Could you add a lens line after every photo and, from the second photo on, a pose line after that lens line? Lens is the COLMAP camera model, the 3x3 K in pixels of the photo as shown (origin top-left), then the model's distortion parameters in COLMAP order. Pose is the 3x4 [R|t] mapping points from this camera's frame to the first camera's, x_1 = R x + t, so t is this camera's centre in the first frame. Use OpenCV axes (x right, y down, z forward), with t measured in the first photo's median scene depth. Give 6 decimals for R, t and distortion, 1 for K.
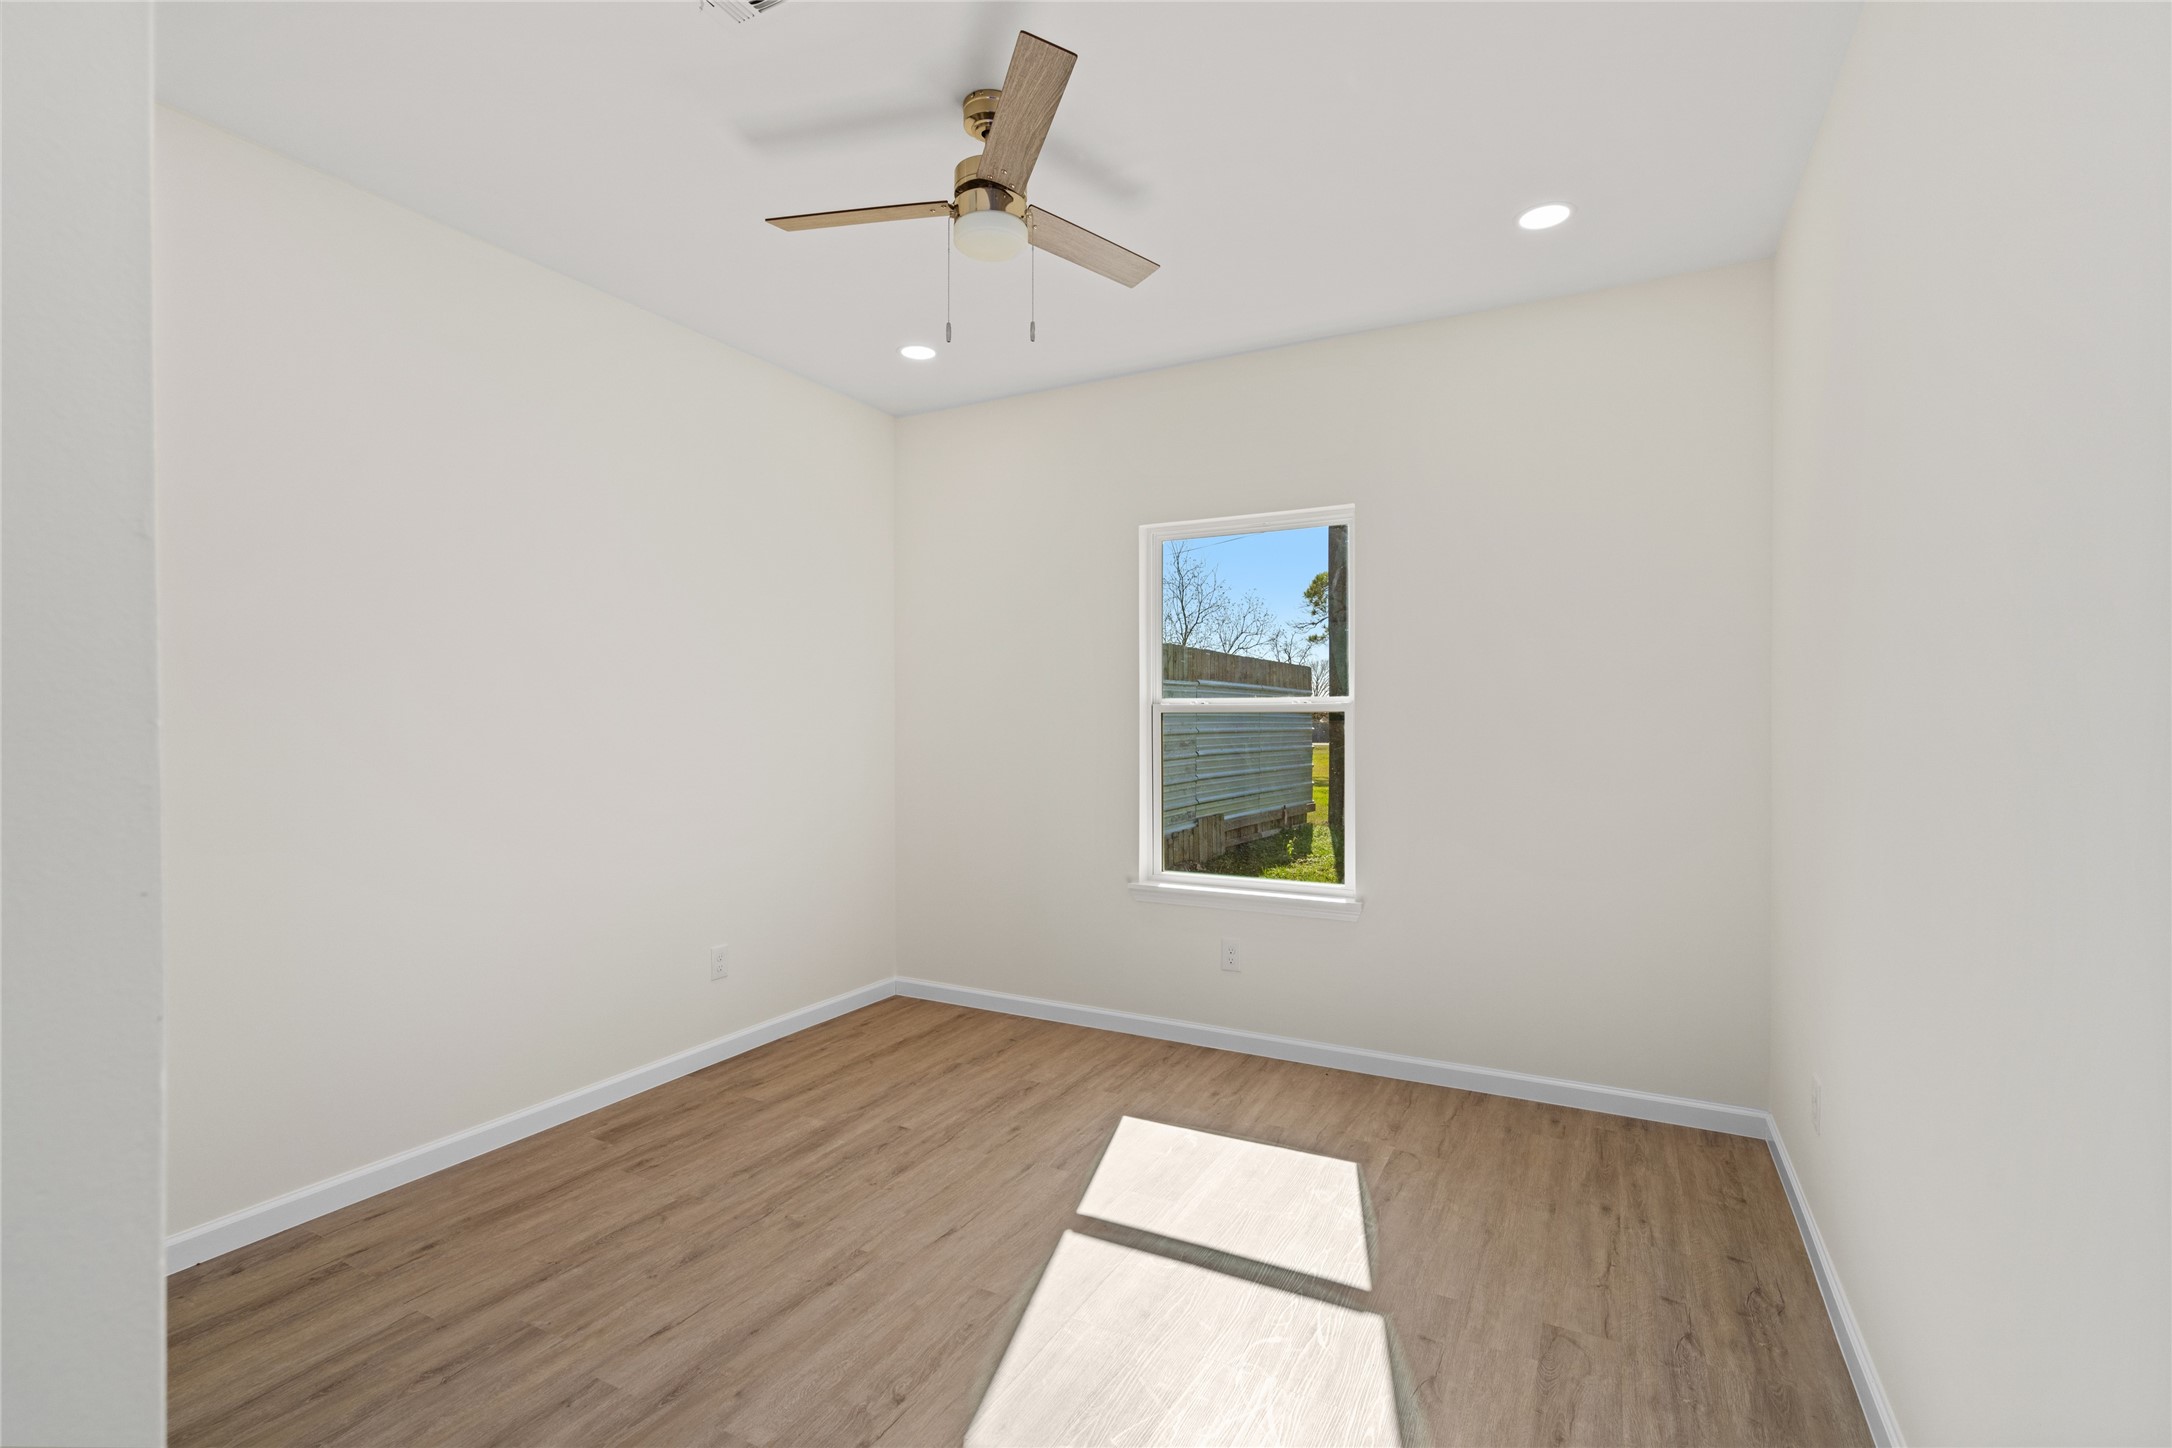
lens RADIAL K [[993.7, 0, 1084.5], [0, 993.7, 721.7], [0, 0, 1]] dist [-0.010755, 0.002790]
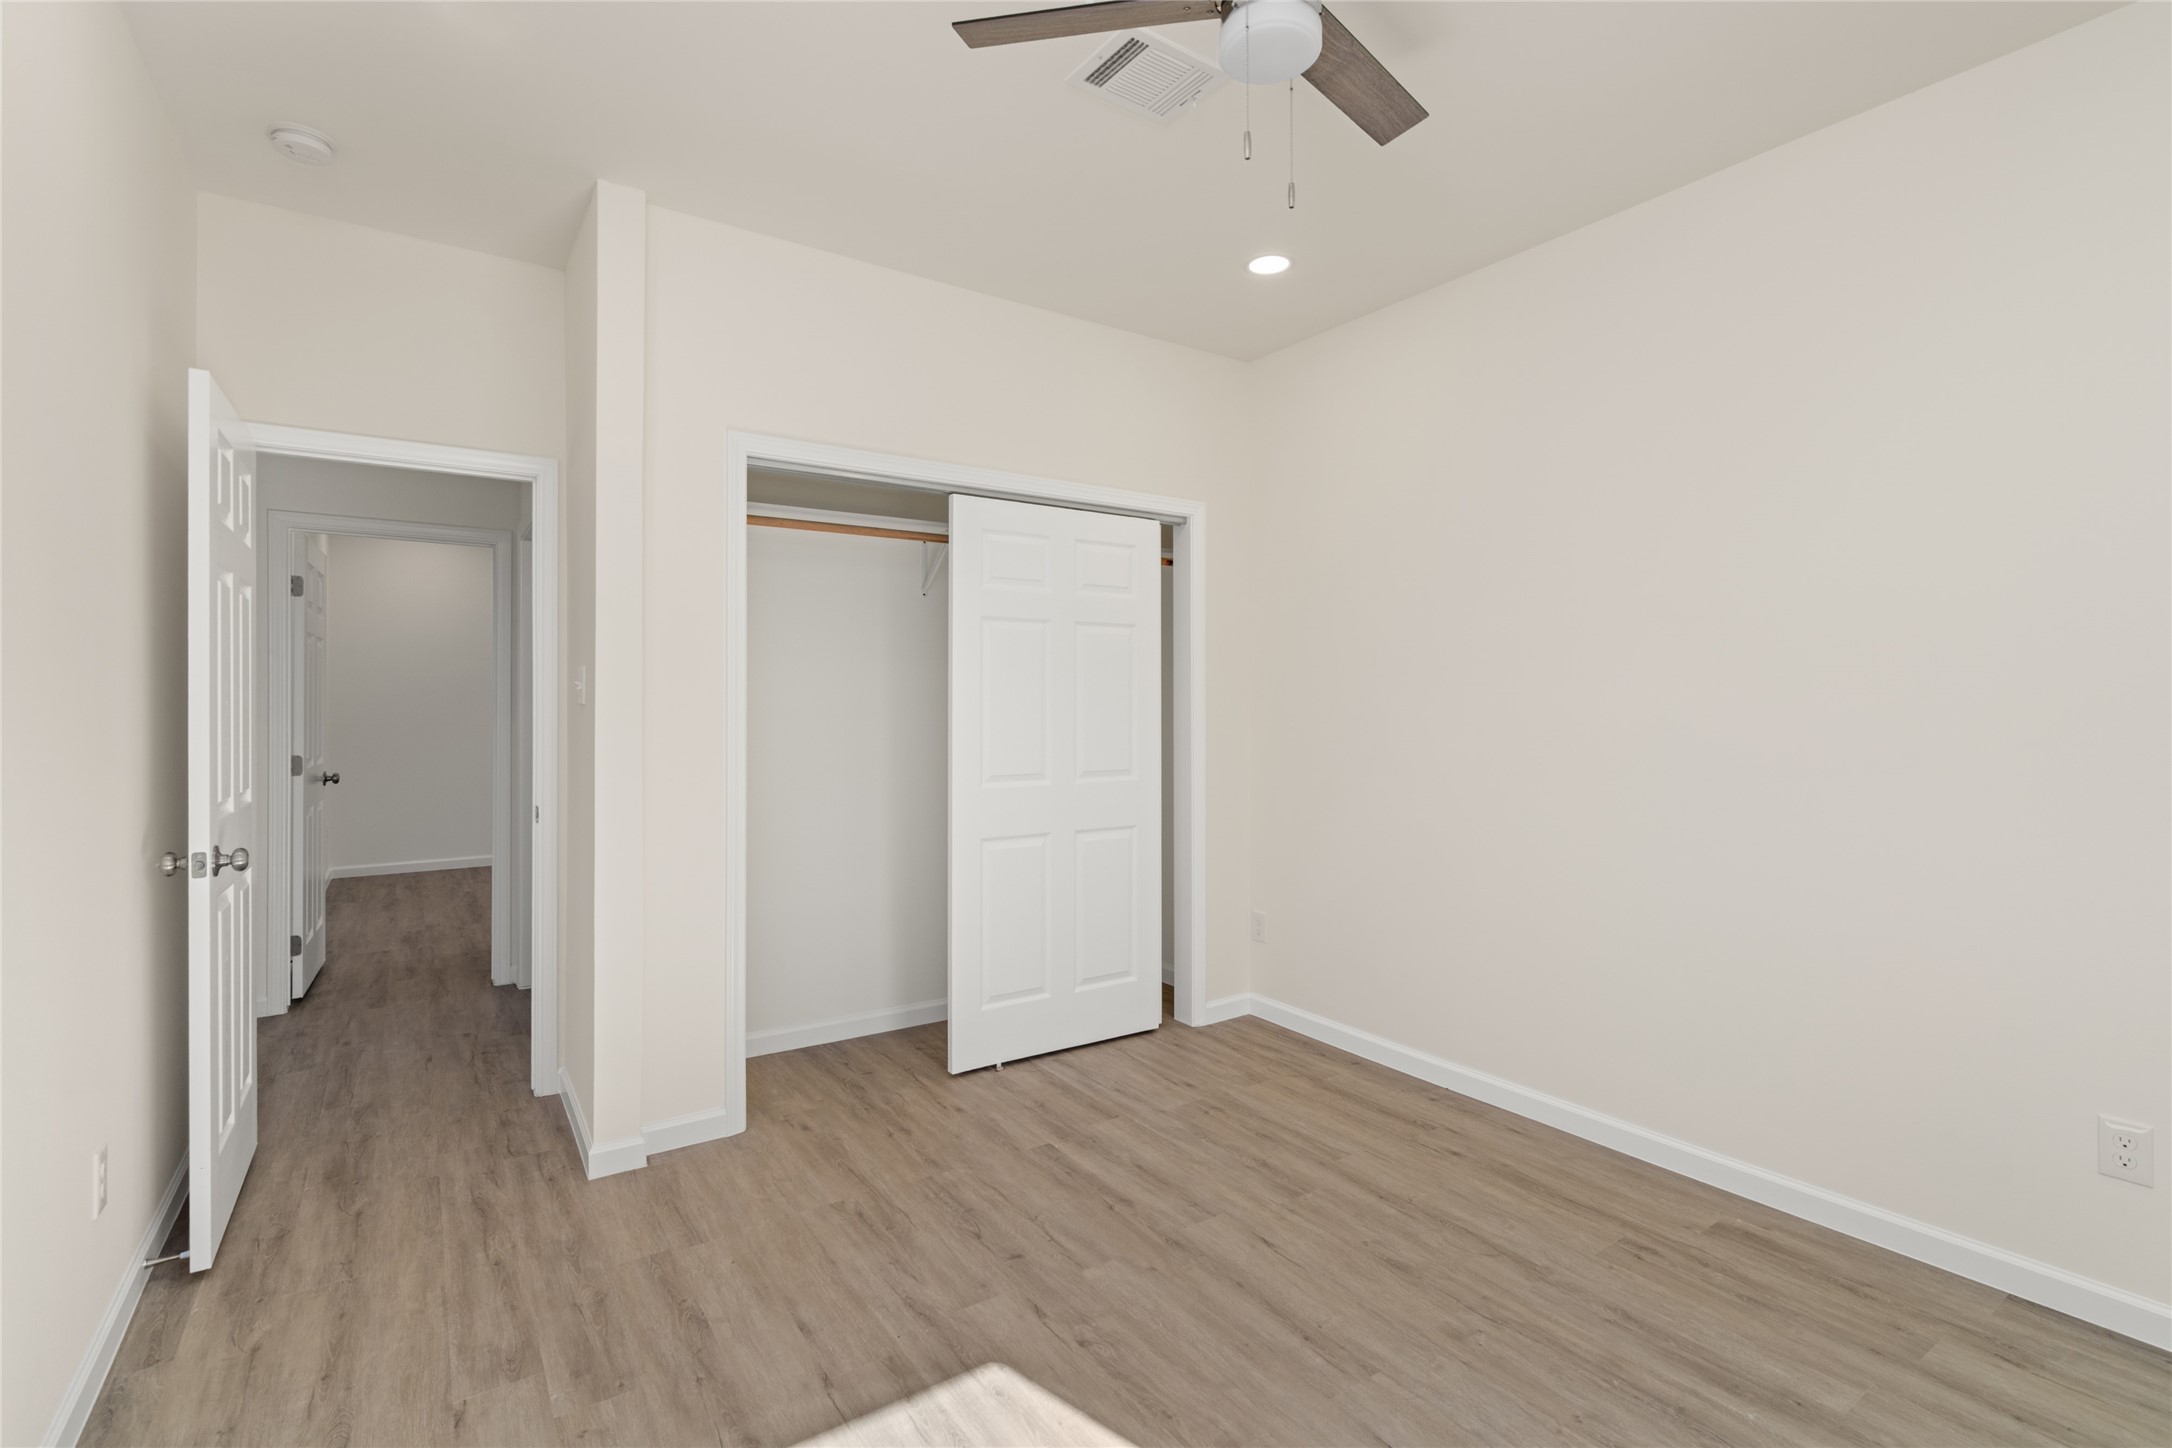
lens RADIAL K [[993.7, 0, 1084.5], [0, 993.7, 712.8], [0, 0, 1]] dist [-0.010755, 0.002790]
pose [[-0.468448, 0.006326, -0.883468, 0.538743], [-0.003276, 0.999955, 0.008897, -0.001096], [0.883485, 0.007062, -0.468406, 1.077642]]
